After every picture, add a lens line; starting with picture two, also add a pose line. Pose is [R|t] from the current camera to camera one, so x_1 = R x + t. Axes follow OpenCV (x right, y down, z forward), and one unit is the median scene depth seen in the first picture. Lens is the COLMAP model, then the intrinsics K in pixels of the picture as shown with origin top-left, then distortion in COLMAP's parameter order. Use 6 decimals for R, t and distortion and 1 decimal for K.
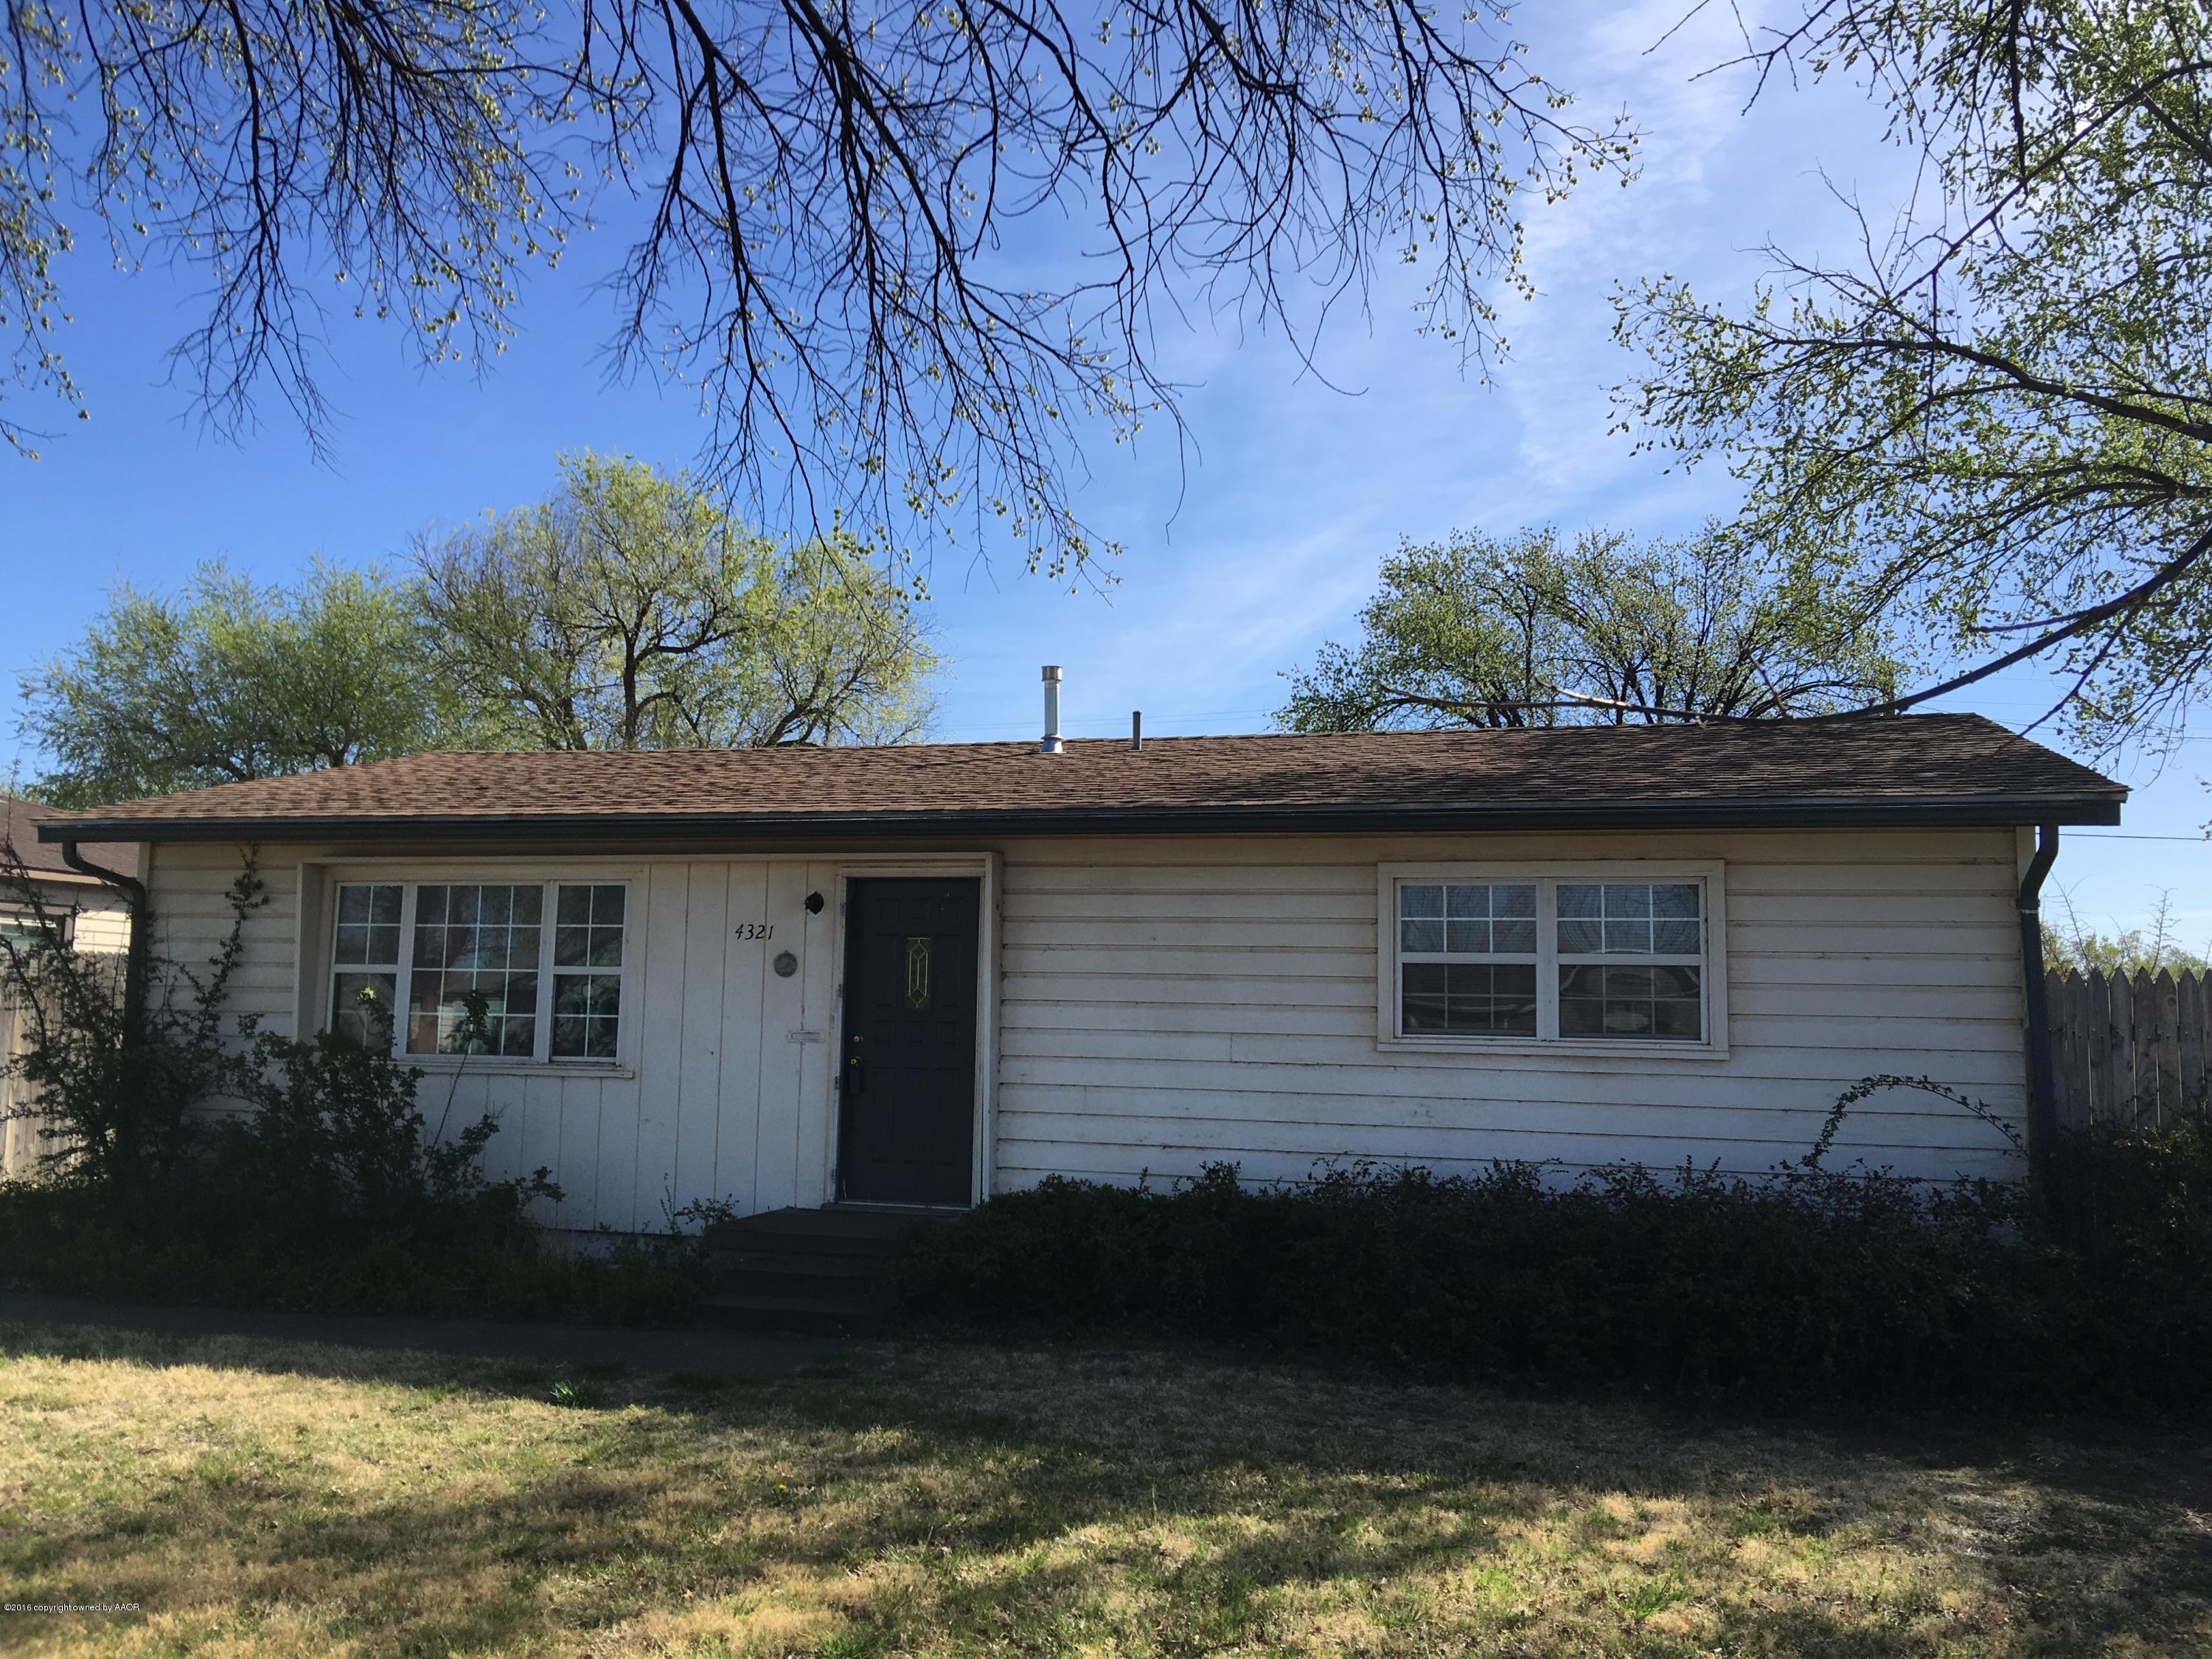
lens RADIAL K [[1860.8, 0, 1097.7], [0, 1860.8, 818.1], [0, 0, 1]] dist [0.079401, -0.124051]
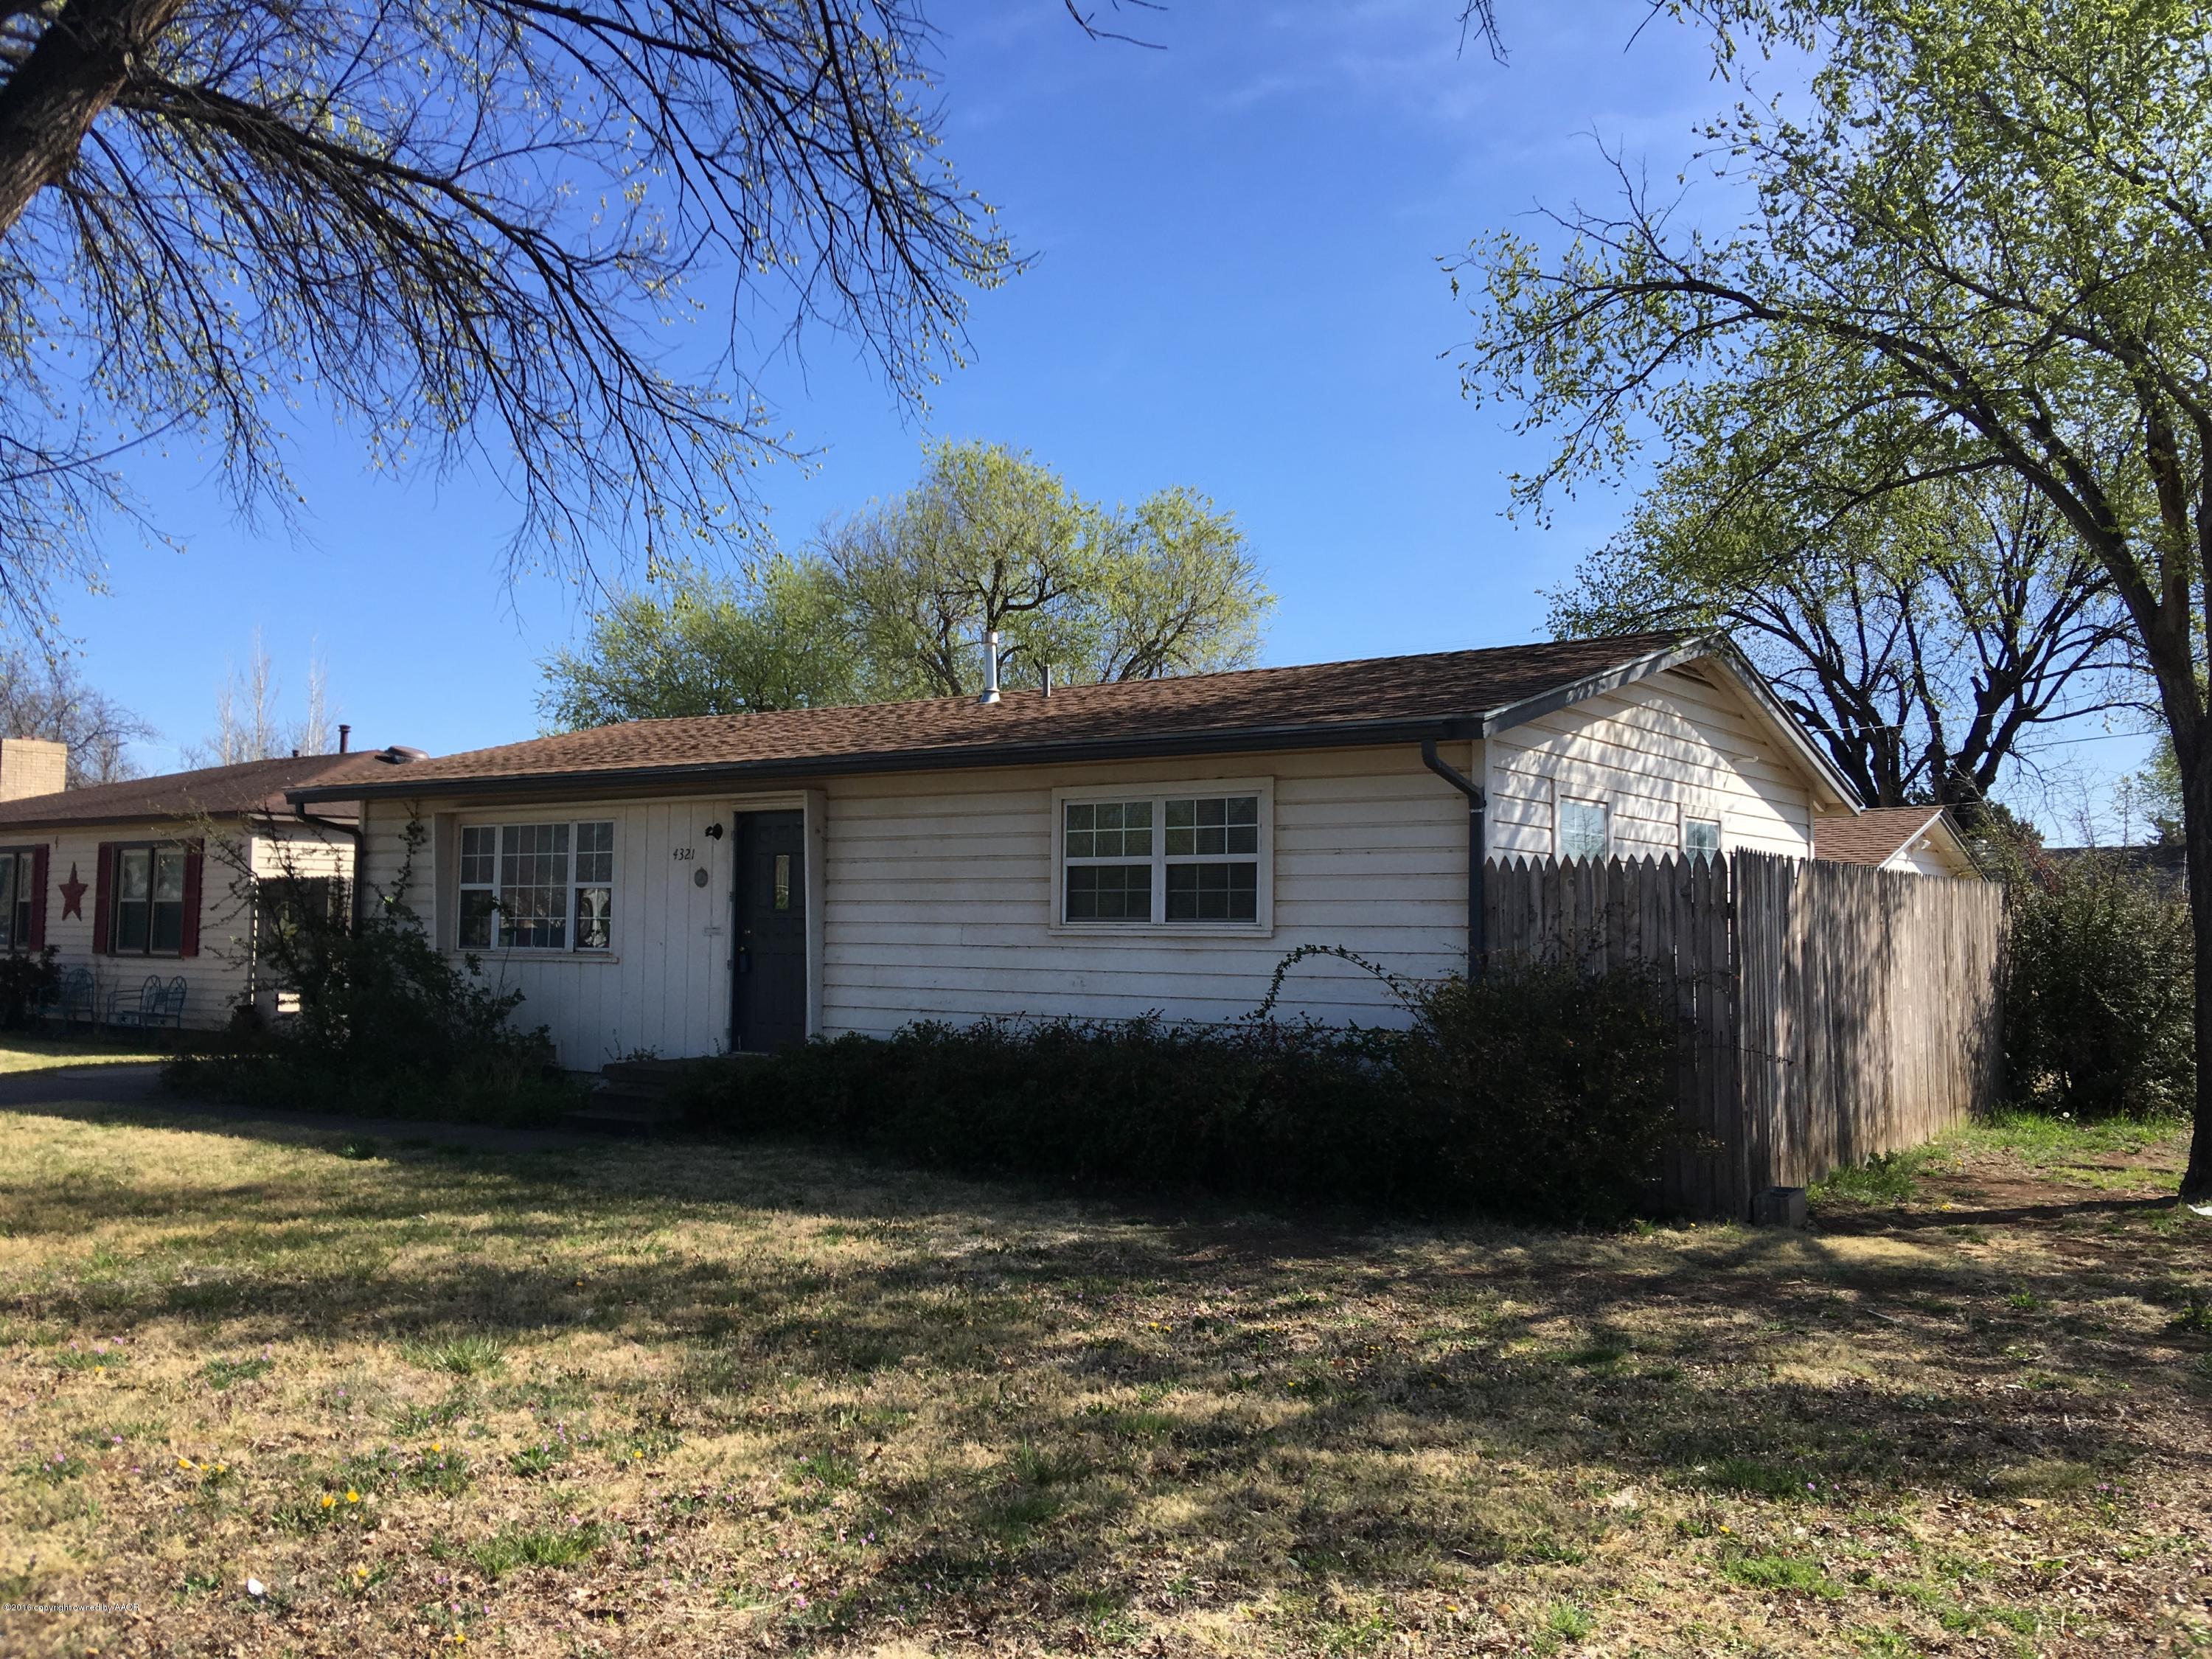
lens RADIAL K [[1860.8, 0, 1120.5], [0, 1860.8, 833.5], [0, 0, 1]] dist [0.079401, -0.124051]
pose [[0.941273, -0.028522, -0.336441, 0.603360], [0.046039, 0.997961, 0.044201, 0.001156], [0.334494, -0.057095, 0.940667, -0.172894]]
